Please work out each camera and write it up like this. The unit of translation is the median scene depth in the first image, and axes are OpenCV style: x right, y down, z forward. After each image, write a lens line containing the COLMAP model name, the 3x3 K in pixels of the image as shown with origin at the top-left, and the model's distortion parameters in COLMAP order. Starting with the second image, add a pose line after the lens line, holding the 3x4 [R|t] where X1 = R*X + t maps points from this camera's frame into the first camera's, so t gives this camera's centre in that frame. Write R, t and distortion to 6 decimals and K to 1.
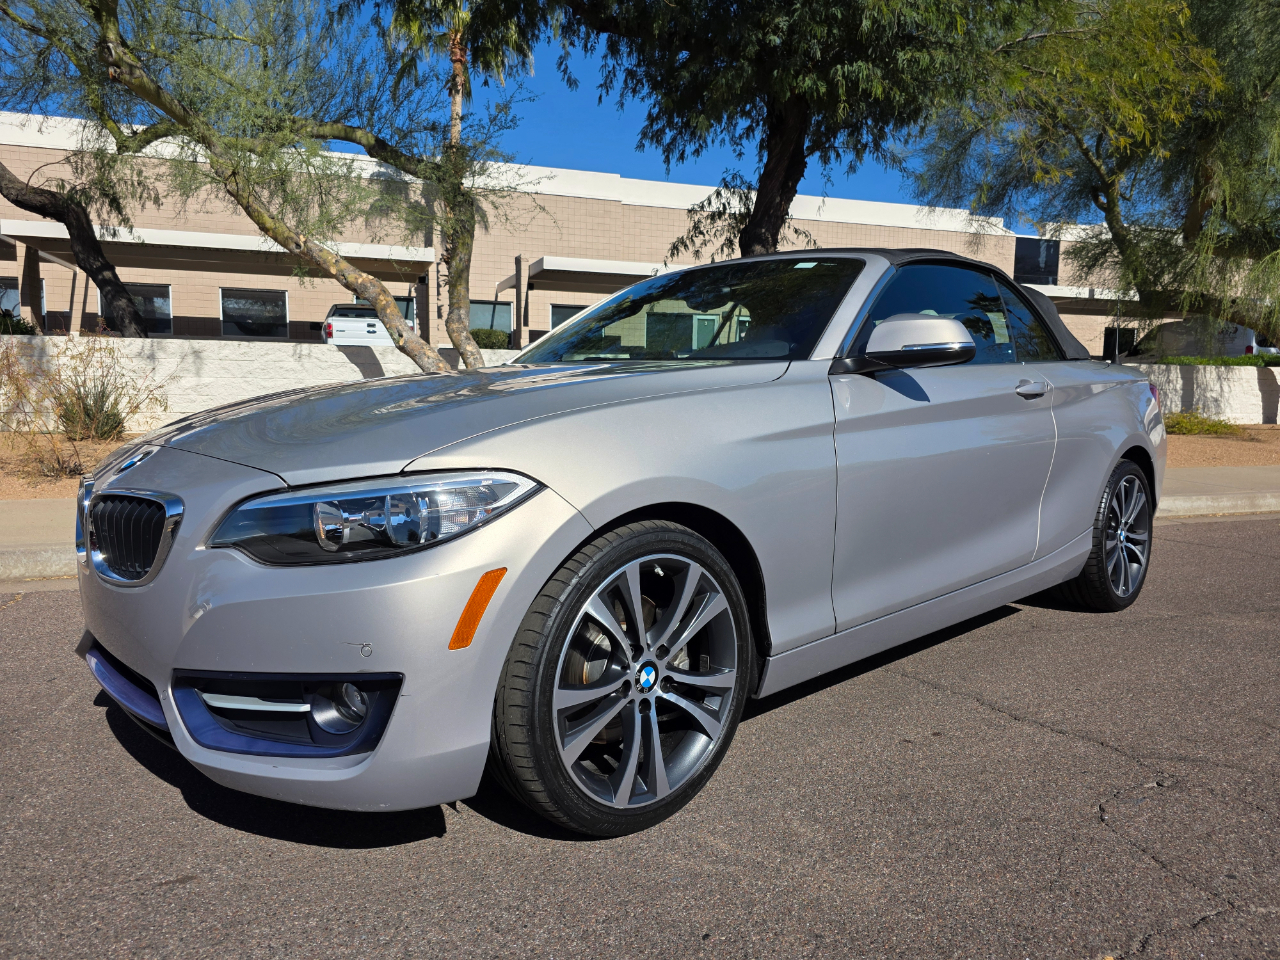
lens RADIAL K [[862.1, 0, 637.2], [0, 862.1, 473.8], [0, 0, 1]] dist [0.047760, -0.041539]
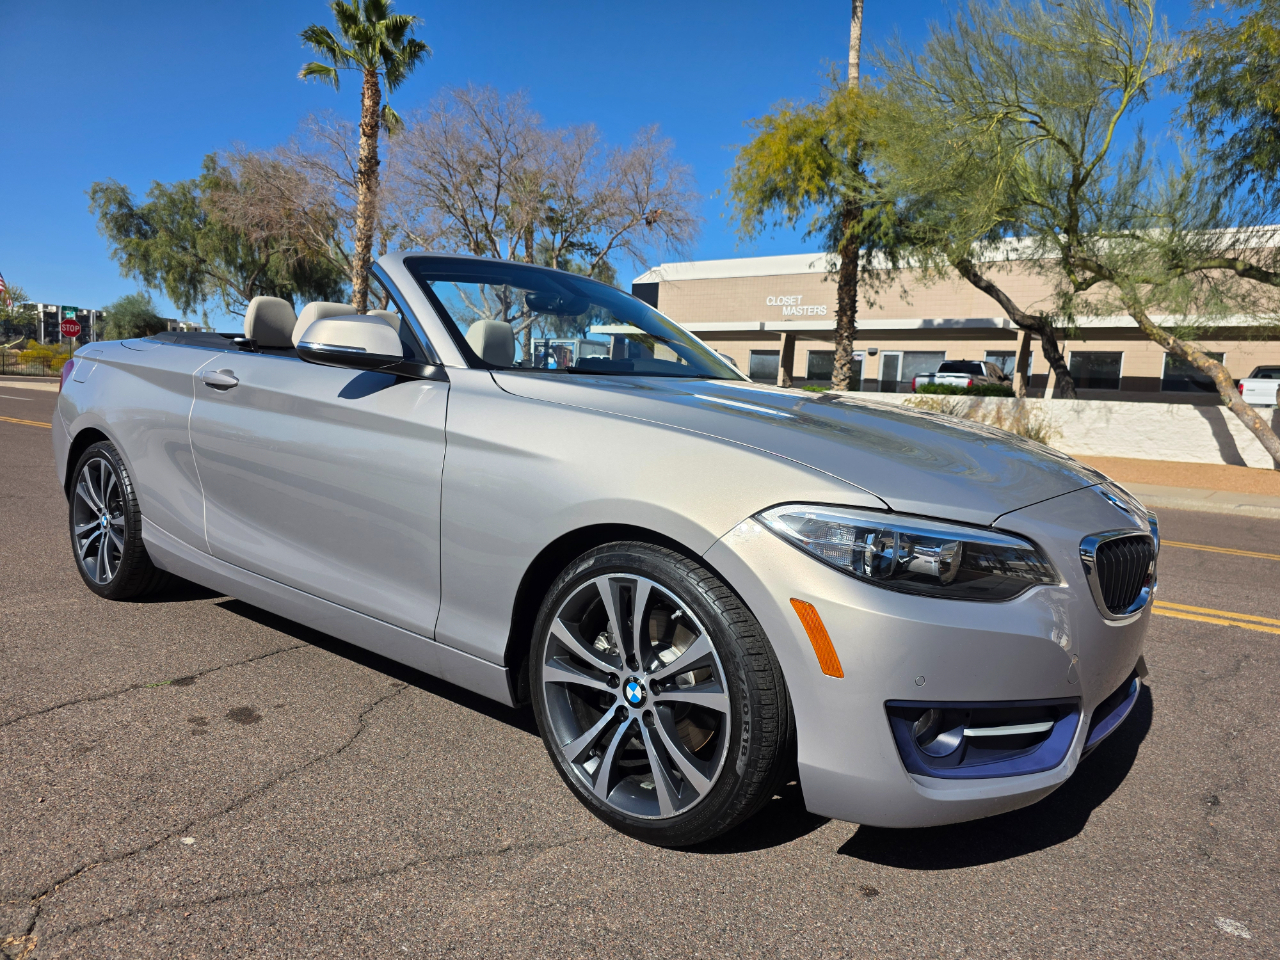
lens RADIAL K [[862.1, 0, 642.1], [0, 862.1, 479.4], [0, 0, 1]] dist [0.047760, -0.041539]
pose [[0.527531, 0.095495, -0.844152, 0.412247], [-0.135581, 0.990390, 0.027310, 0.062192], [0.838647, 0.100044, 0.535409, -0.558440]]
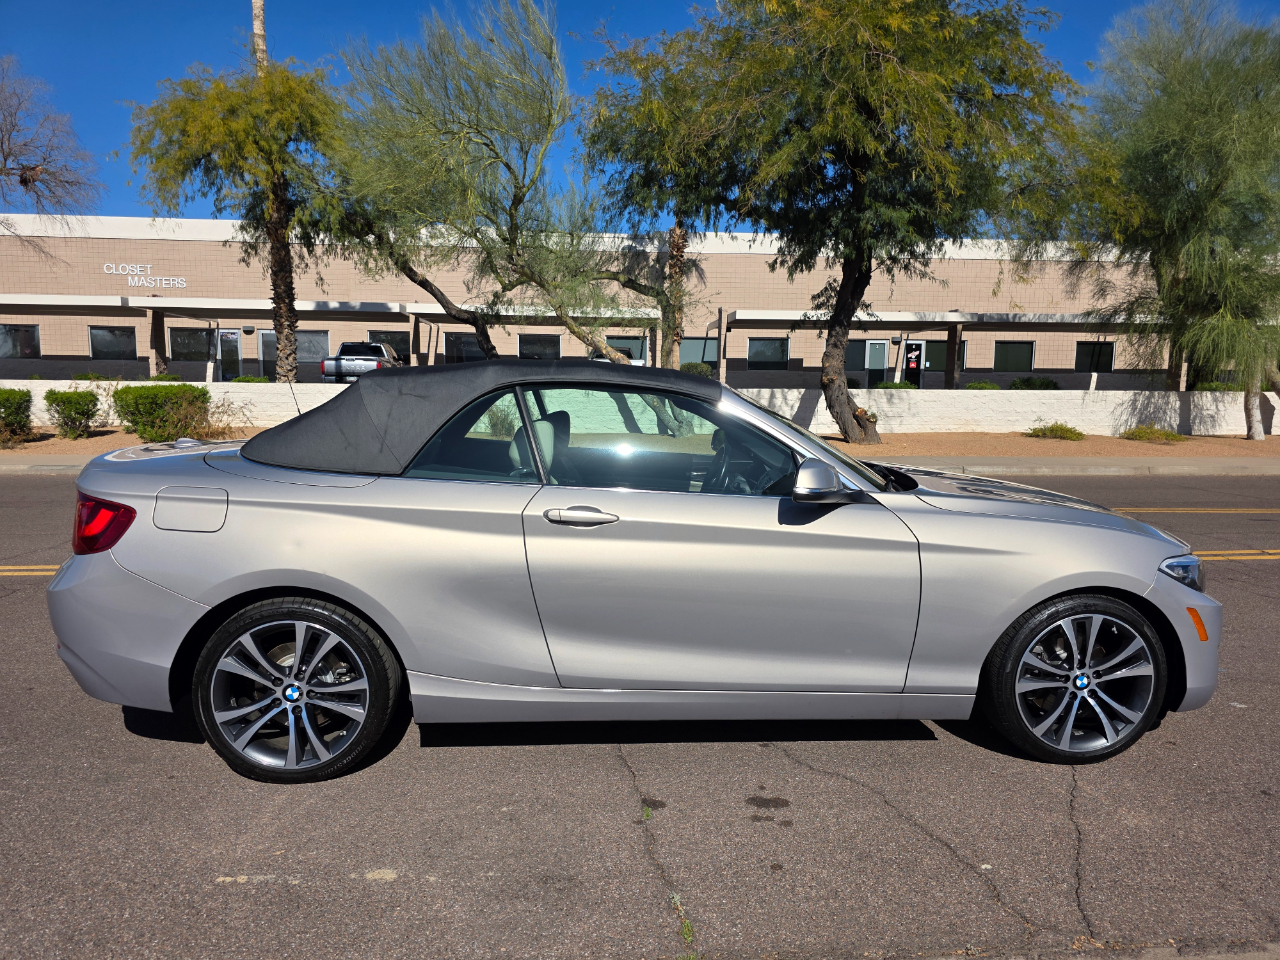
lens RADIAL K [[862.1, 0, 634.2], [0, 862.1, 485.0], [0, 0, 1]] dist [0.047760, -0.041539]
pose [[0.964340, 0.026501, -0.263336, 0.212940], [-0.024931, 0.999646, 0.009302, 0.044818], [0.263489, -0.002405, 0.964659, -0.773505]]
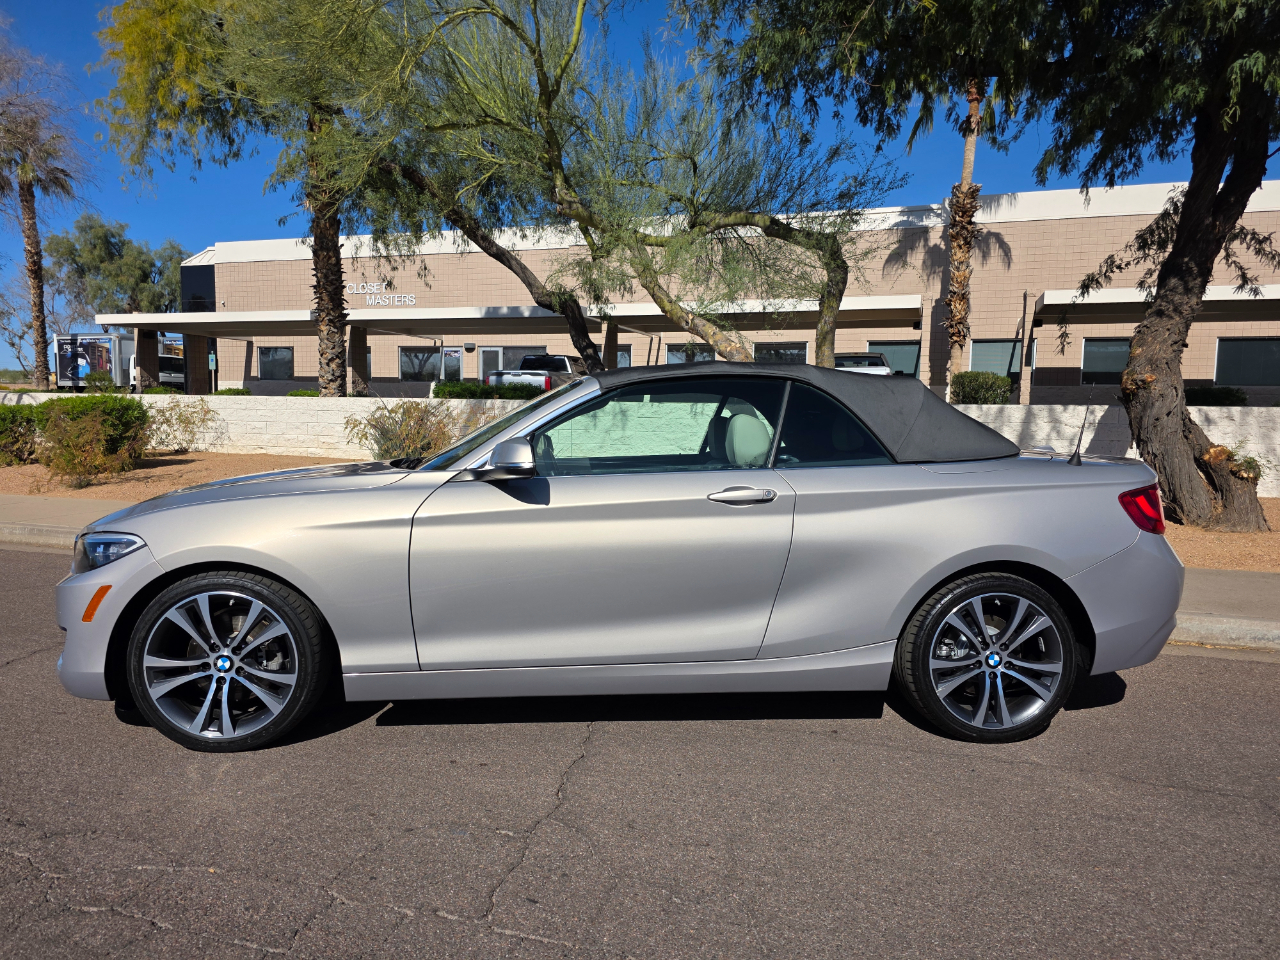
lens RADIAL K [[862.1, 0, 633.5], [0, 862.1, 483.6], [0, 0, 1]] dist [0.047760, -0.041539]
pose [[0.785574, 0.051319, -0.616636, 0.258916], [-0.069089, 0.997598, -0.004992, -0.025039], [0.614898, 0.046525, 0.787233, 0.021170]]
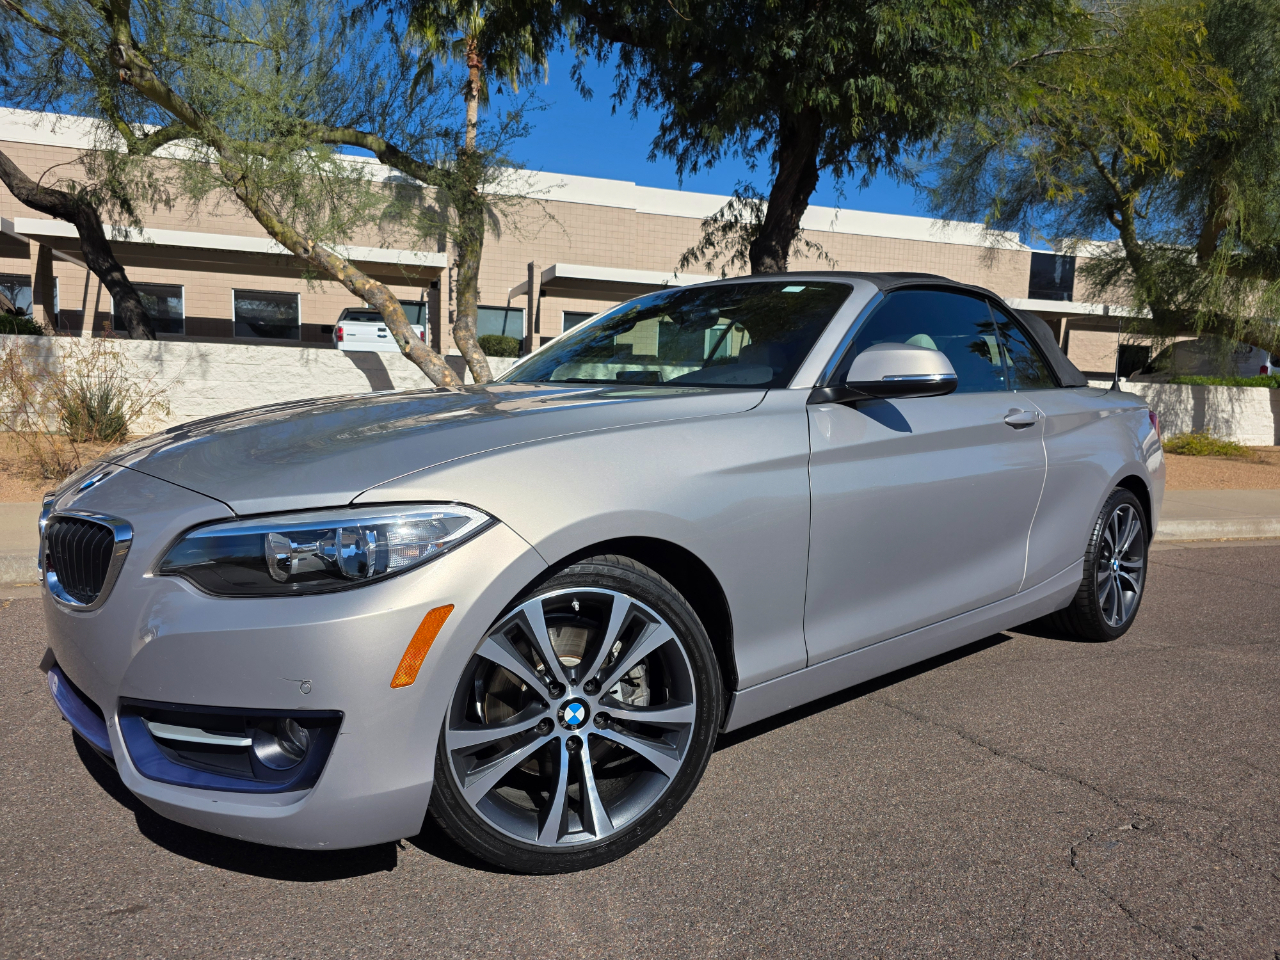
lens RADIAL K [[862.1, 0, 644.7], [0, 862.1, 481.7], [0, 0, 1]] dist [0.047760, -0.041539]
pose [[0.999806, 0.019080, -0.004861, 0.007438], [-0.019079, 0.999818, 0.000245, -0.003865], [0.004865, -0.000153, 0.999988, 0.002434]]
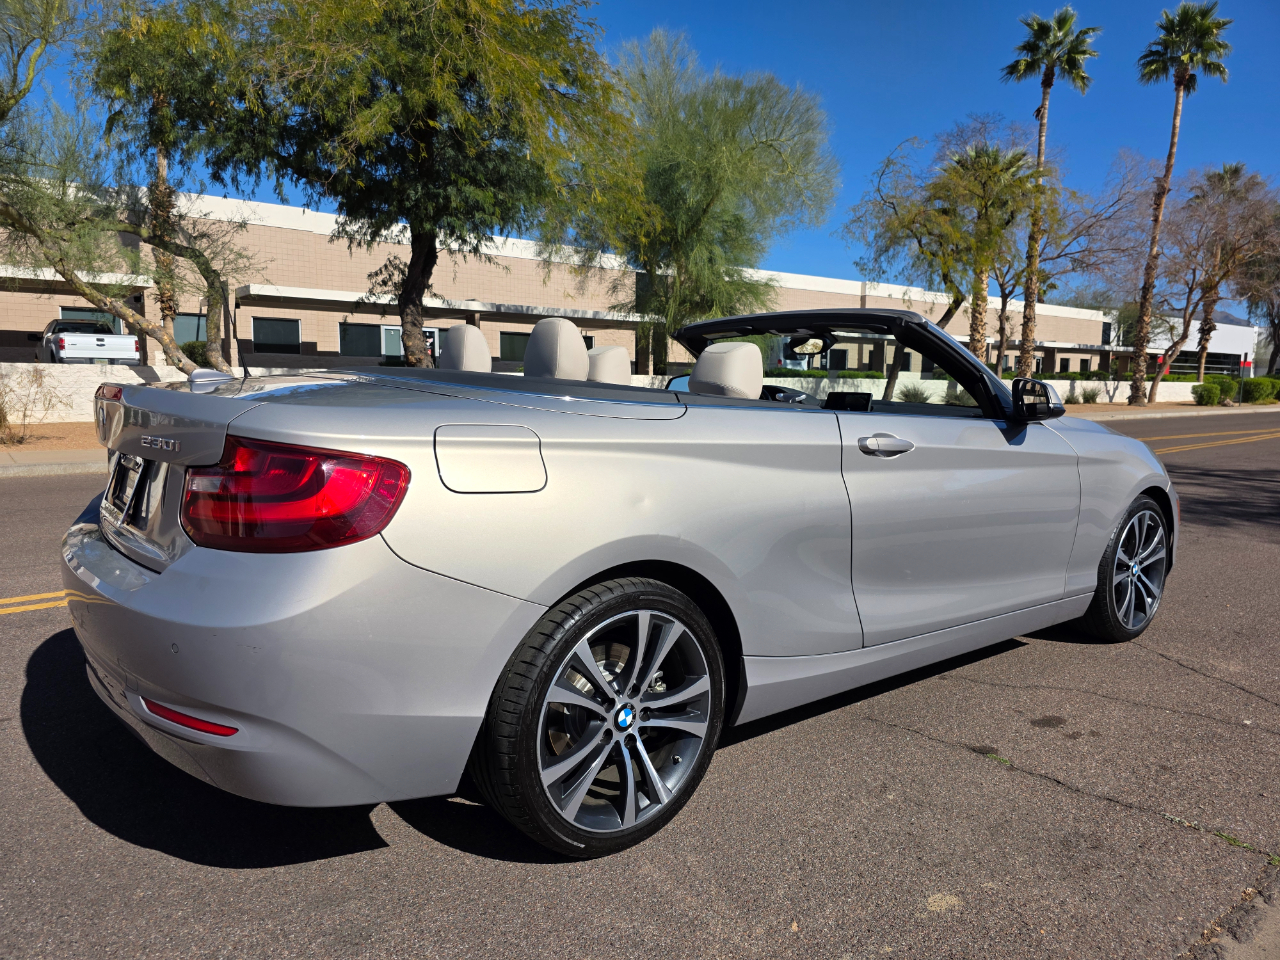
lens RADIAL K [[862.1, 0, 630.9], [0, 862.1, 479.6], [0, 0, 1]] dist [0.047760, -0.041539]
pose [[0.946136, -0.041167, 0.321141, -0.006009], [0.037948, 0.999147, 0.016277, 0.059765], [-0.321537, -0.003214, 0.946892, -0.719950]]
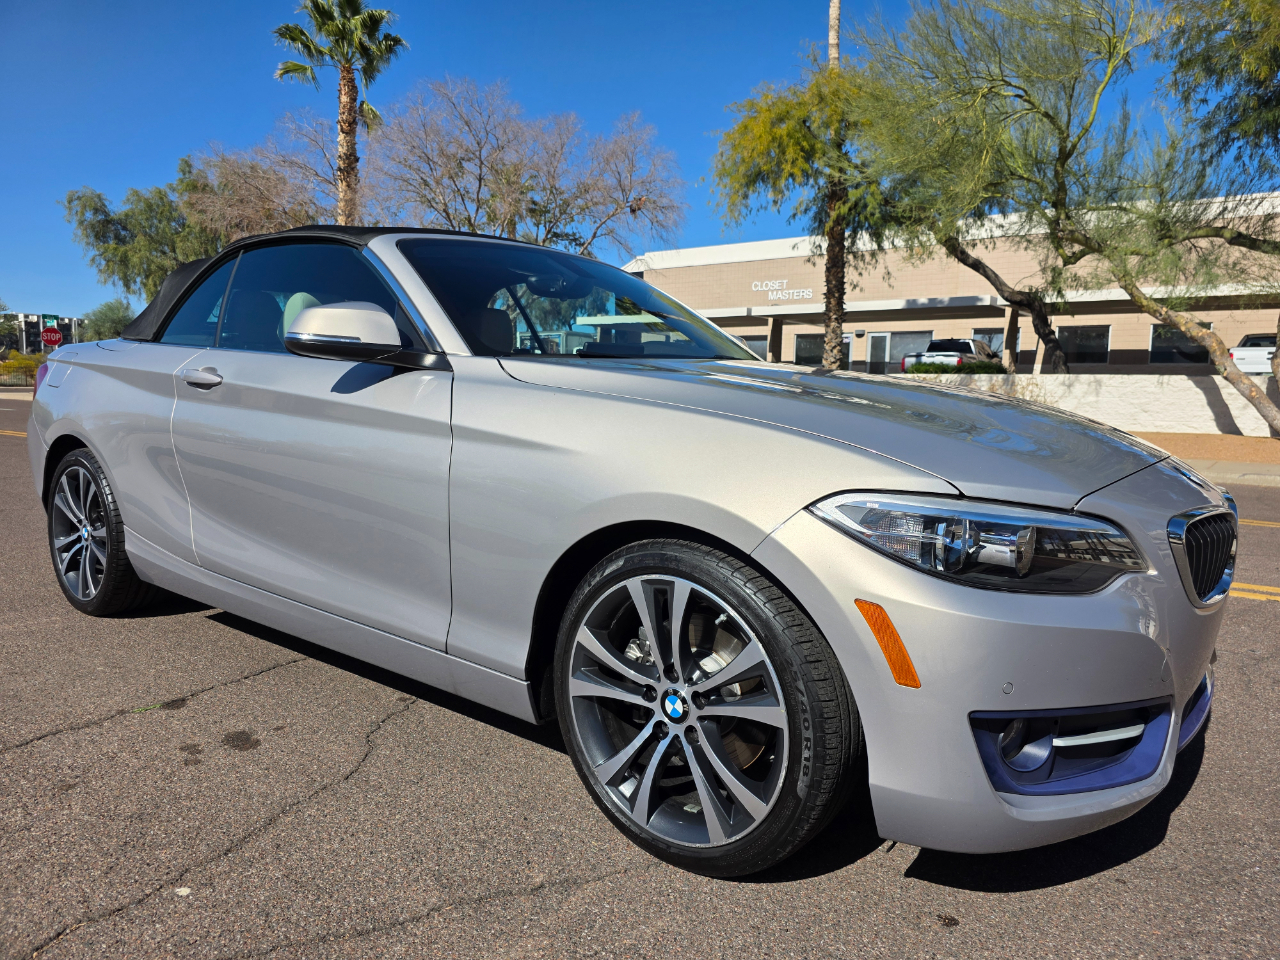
lens RADIAL K [[862.1, 0, 640.1], [0, 862.1, 467.8], [0, 0, 1]] dist [0.047760, -0.041539]
pose [[0.538501, 0.075871, -0.839202, 0.395052], [-0.101649, 0.994514, 0.024685, 0.063262], [0.836471, 0.072011, 0.543259, -0.556072]]
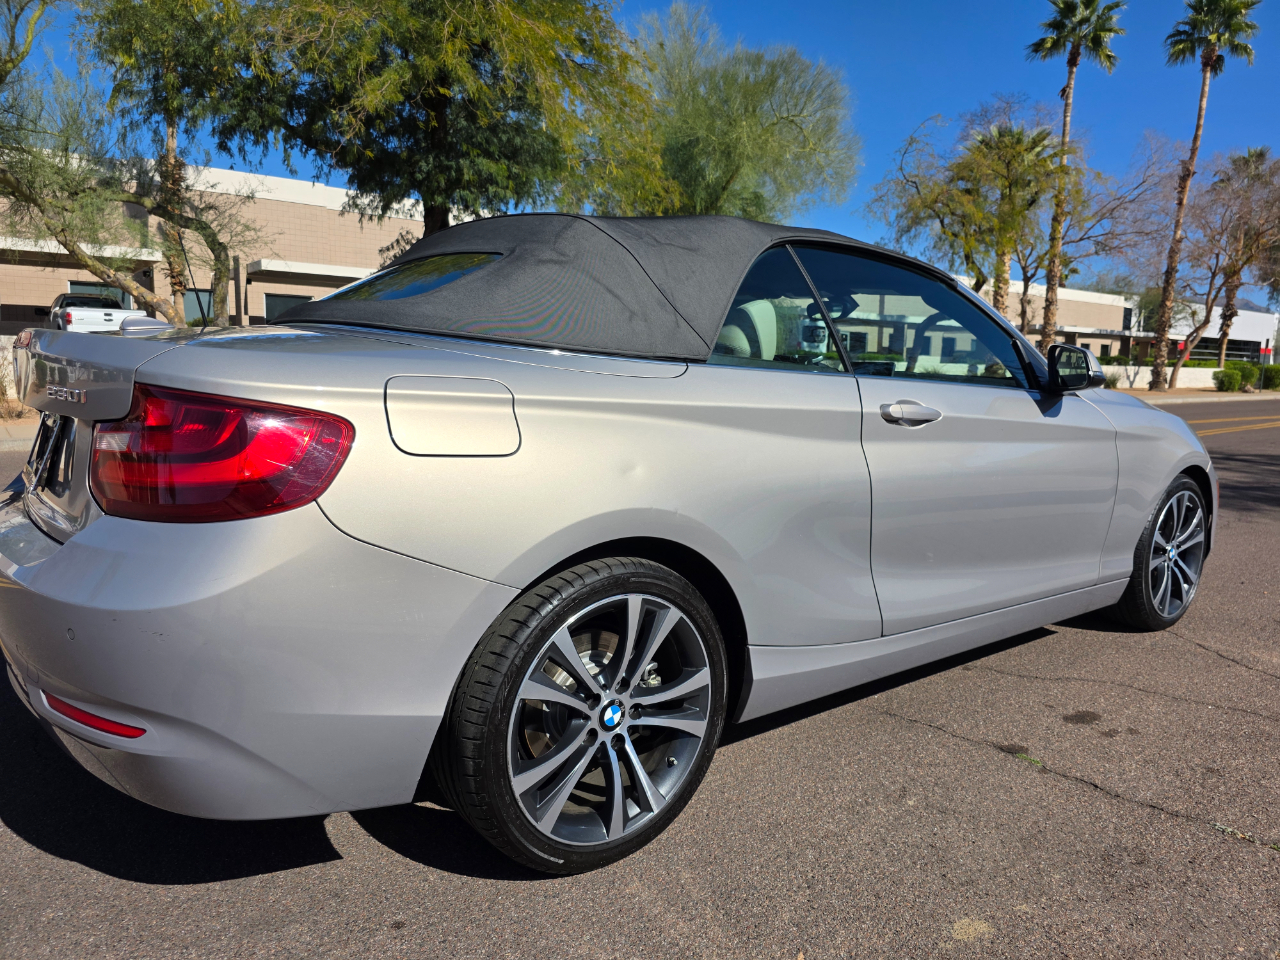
lens RADIAL K [[862.1, 0, 652.7], [0, 862.1, 480.2], [0, 0, 1]] dist [0.047760, -0.041539]
pose [[0.944965, -0.040116, 0.324704, 0.005810], [0.029783, 0.998881, 0.036730, 0.063468], [-0.325814, -0.025038, 0.945102, -0.700501]]
